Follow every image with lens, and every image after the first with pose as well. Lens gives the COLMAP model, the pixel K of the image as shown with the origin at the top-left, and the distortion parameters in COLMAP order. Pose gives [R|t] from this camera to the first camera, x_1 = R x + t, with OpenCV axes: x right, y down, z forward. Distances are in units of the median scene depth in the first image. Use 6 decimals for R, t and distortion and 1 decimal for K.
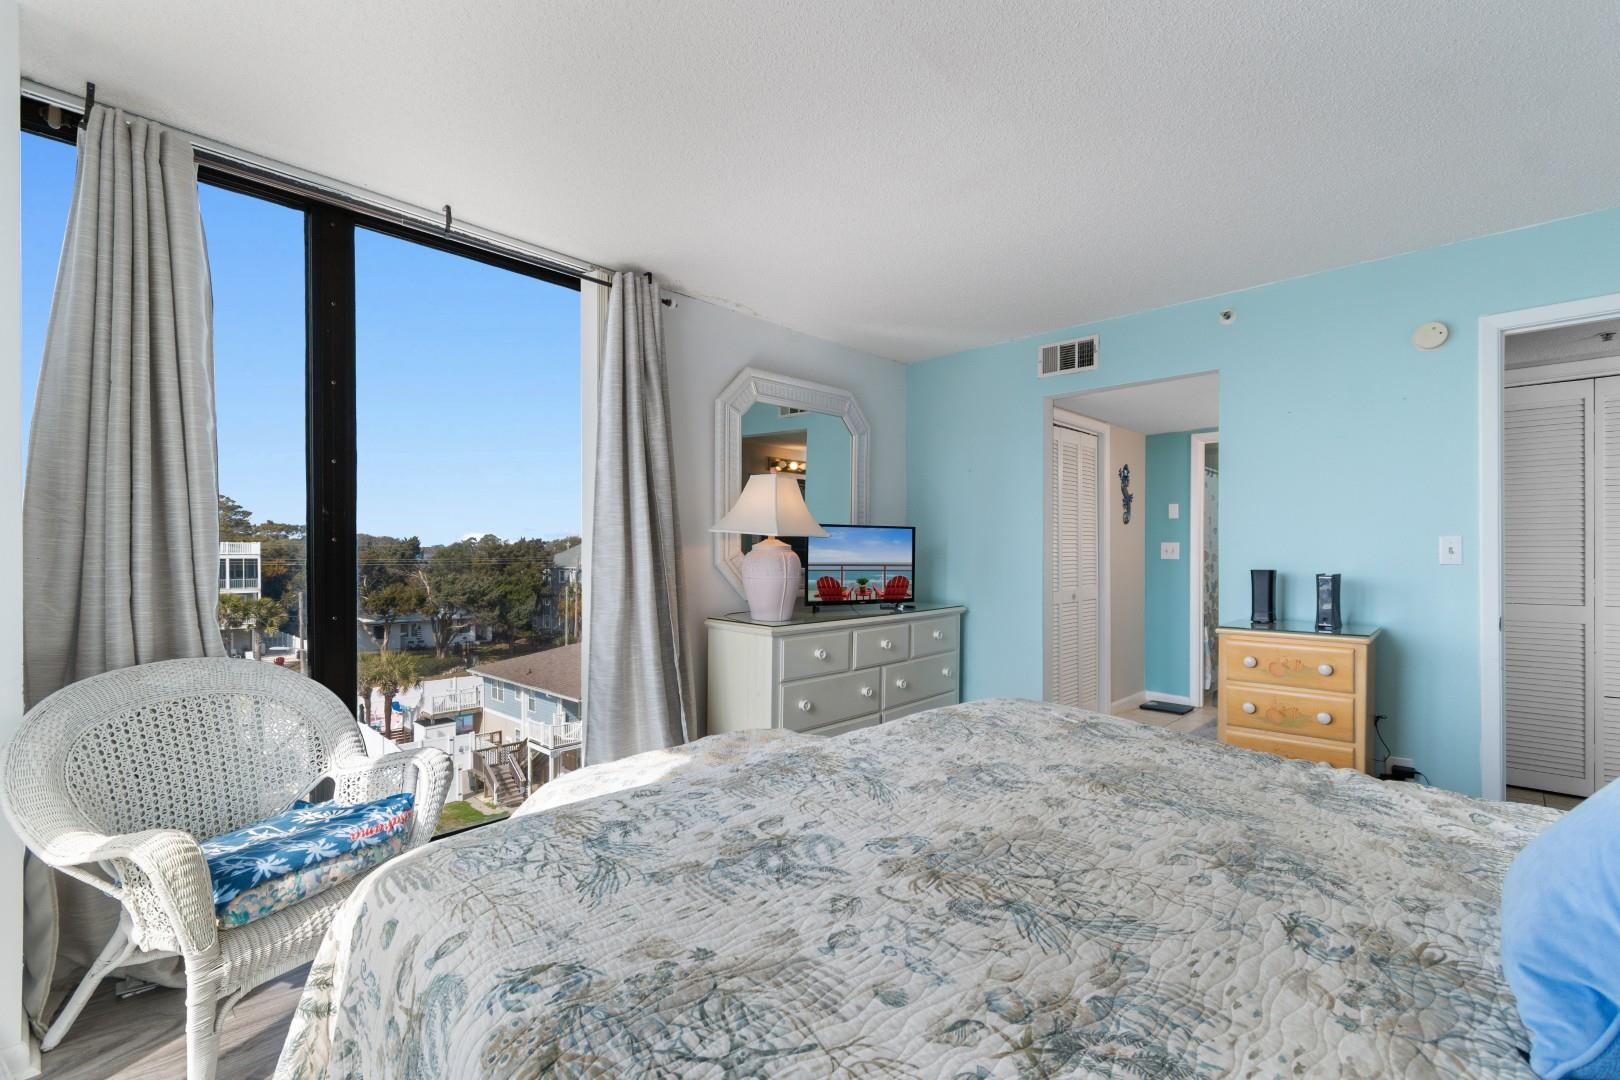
lens RADIAL K [[732.3, 0, 809.7], [0, 732.3, 543.5], [0, 0, 1]] dist [0.001990, 0.000048]
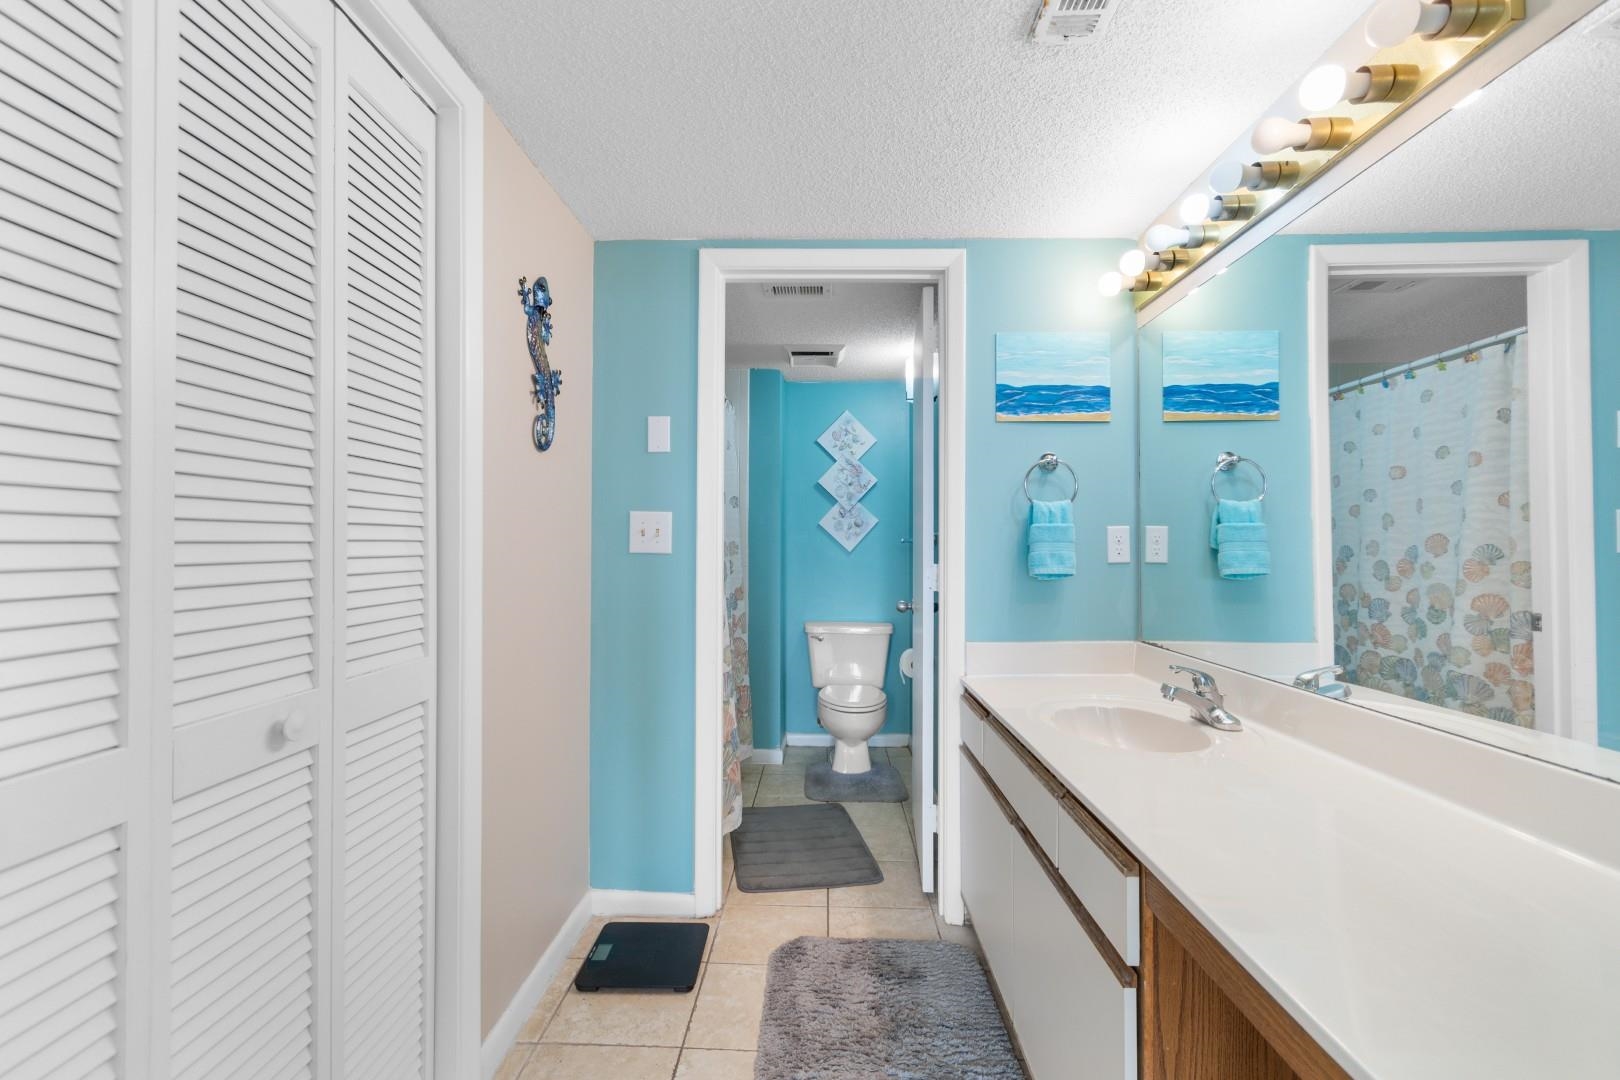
lens RADIAL K [[732.3, 0, 809.7], [0, 732.3, 543.5], [0, 0, 1]] dist [0.001990, 0.000048]
pose [[0.744022, 0.004118, 0.668142, 0.292023], [-0.009839, 0.999940, 0.004793, 0.013721], [-0.668083, -0.010140, 0.744018, 0.650830]]
